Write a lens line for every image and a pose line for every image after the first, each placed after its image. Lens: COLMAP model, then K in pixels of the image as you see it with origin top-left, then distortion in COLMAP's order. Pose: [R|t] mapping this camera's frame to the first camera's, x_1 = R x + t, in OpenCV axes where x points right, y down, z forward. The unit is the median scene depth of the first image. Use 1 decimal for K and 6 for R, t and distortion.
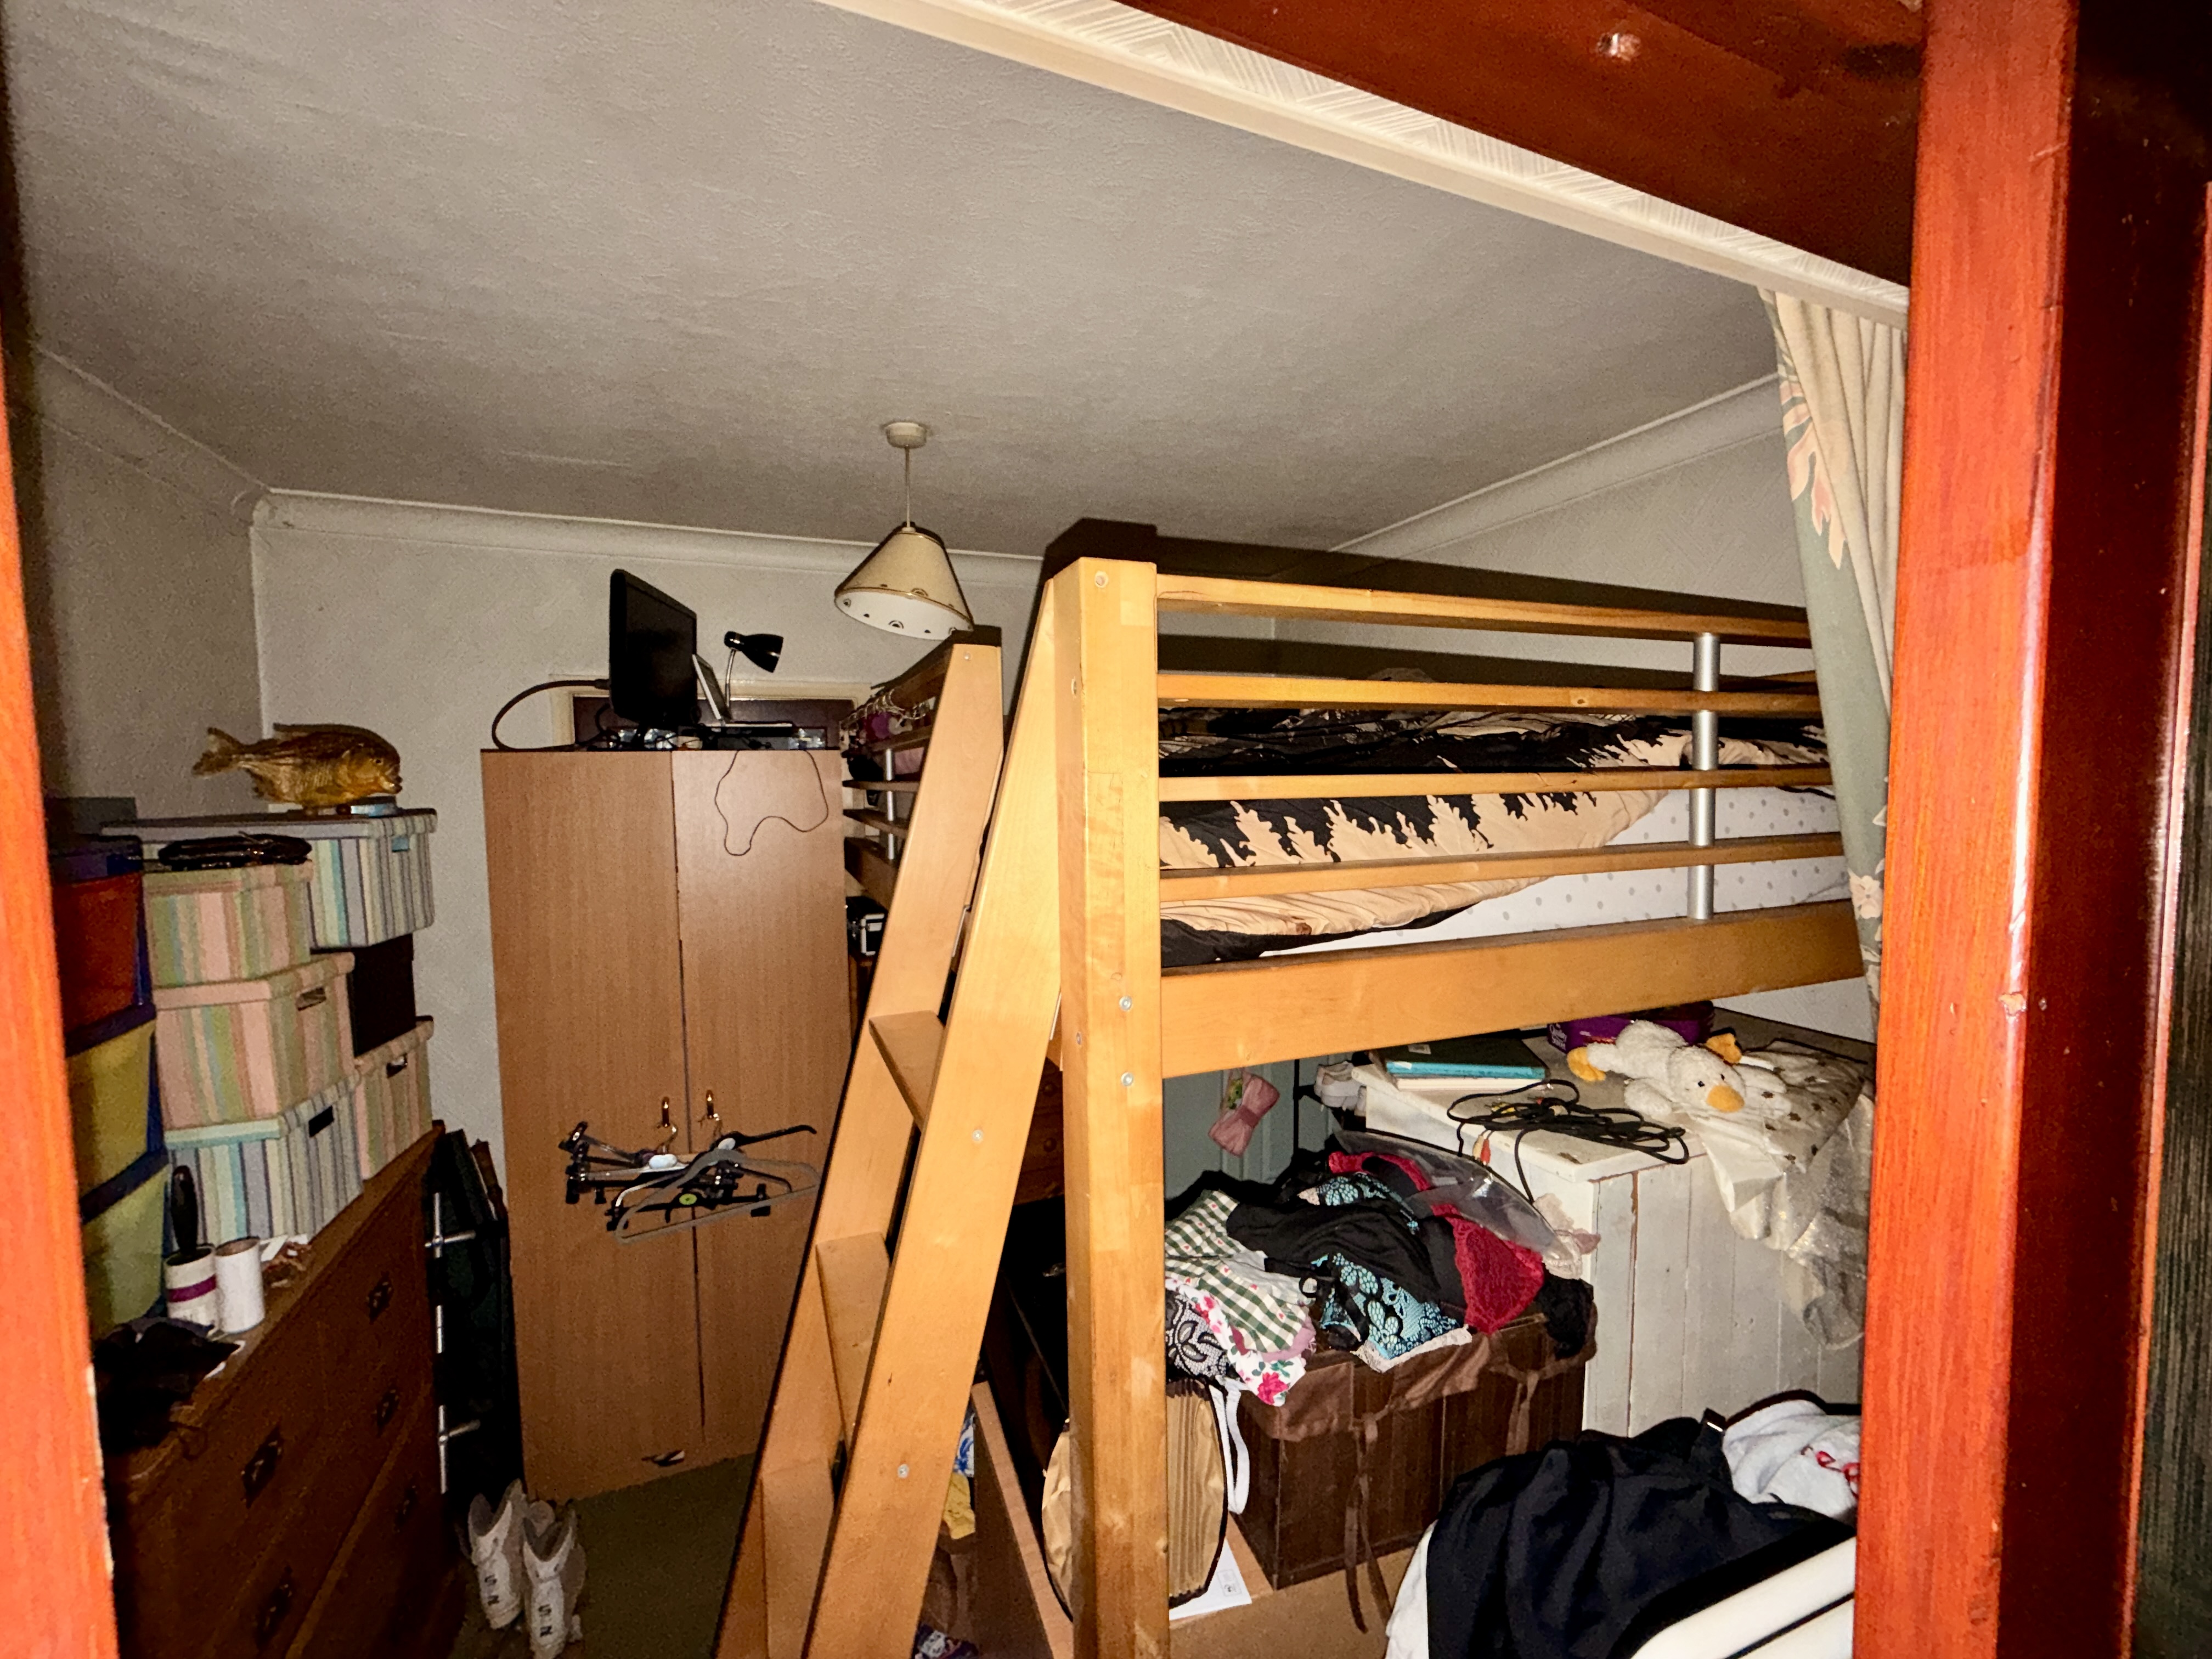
lens RADIAL K [[897.2, 0, 1114.0], [0, 897.2, 836.7], [0, 0, 1]] dist [-0.002070, 0.000822]
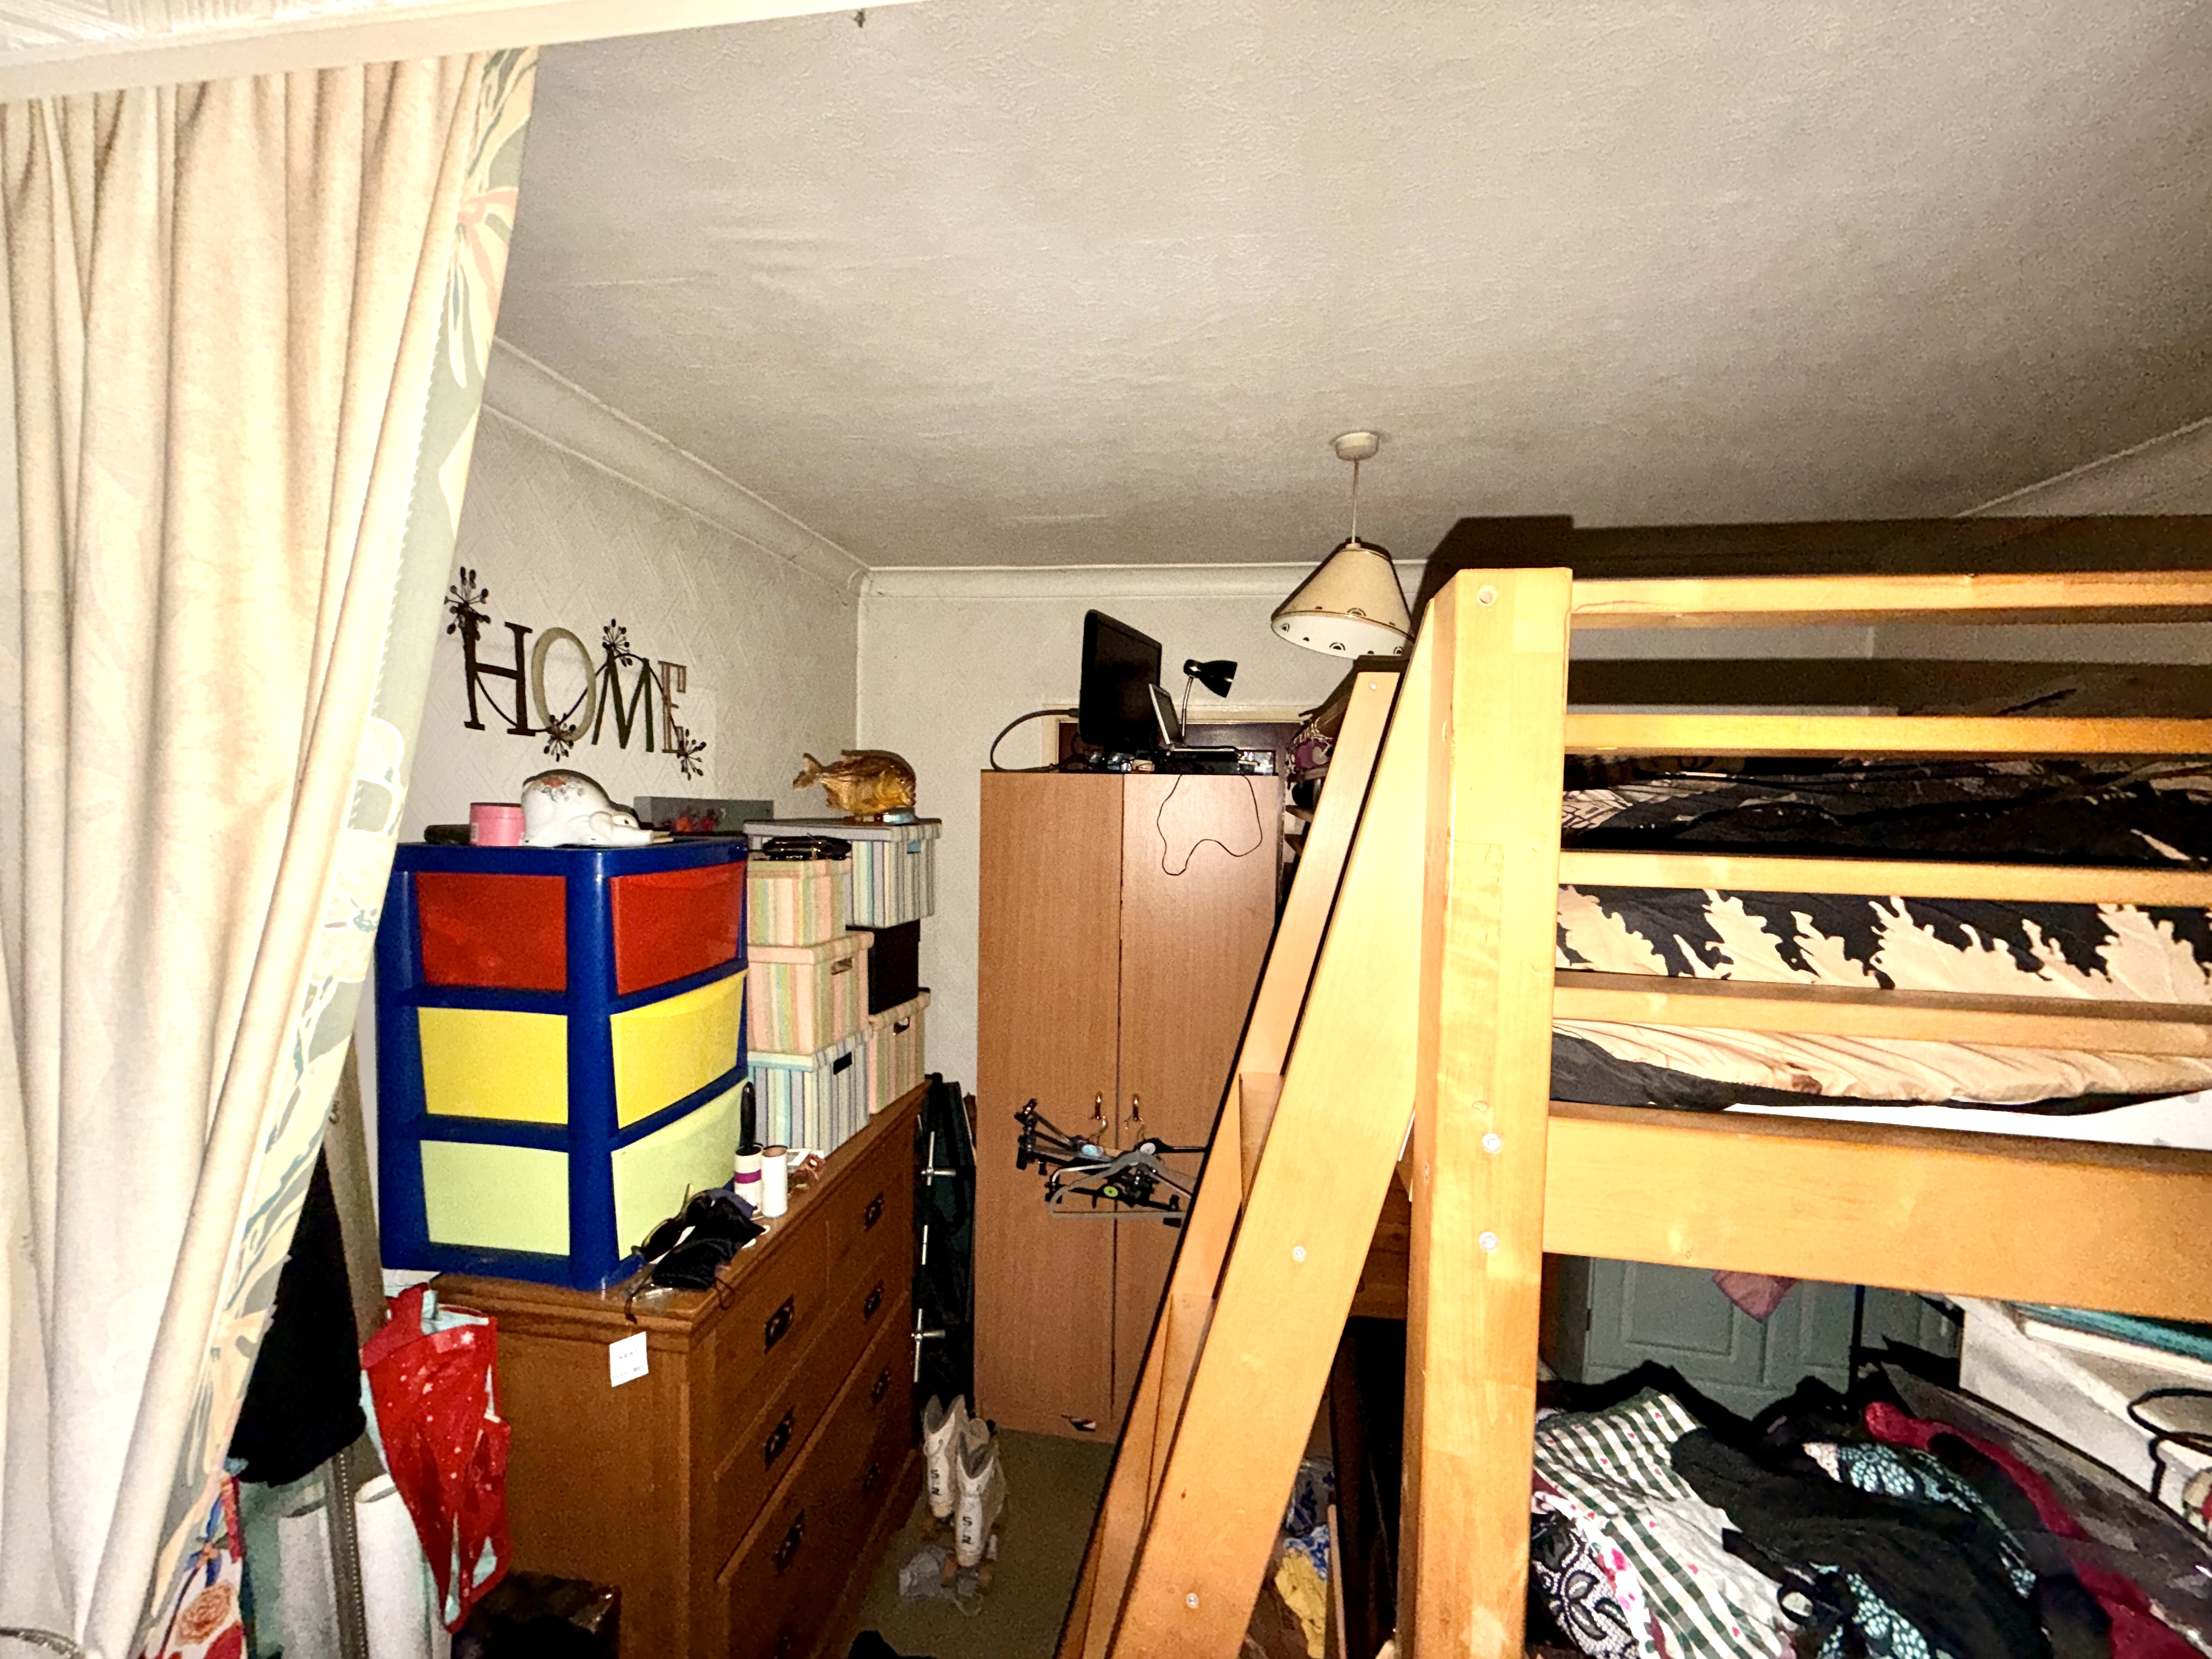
lens RADIAL K [[897.2, 0, 1093.9], [0, 897.2, 833.4], [0, 0, 1]] dist [-0.002070, 0.000822]
pose [[0.851381, 0.058072, -0.521324, 0.070721], [-0.068117, 0.997677, -0.000108, -0.035975], [0.520107, 0.035603, 0.853359, 0.104170]]
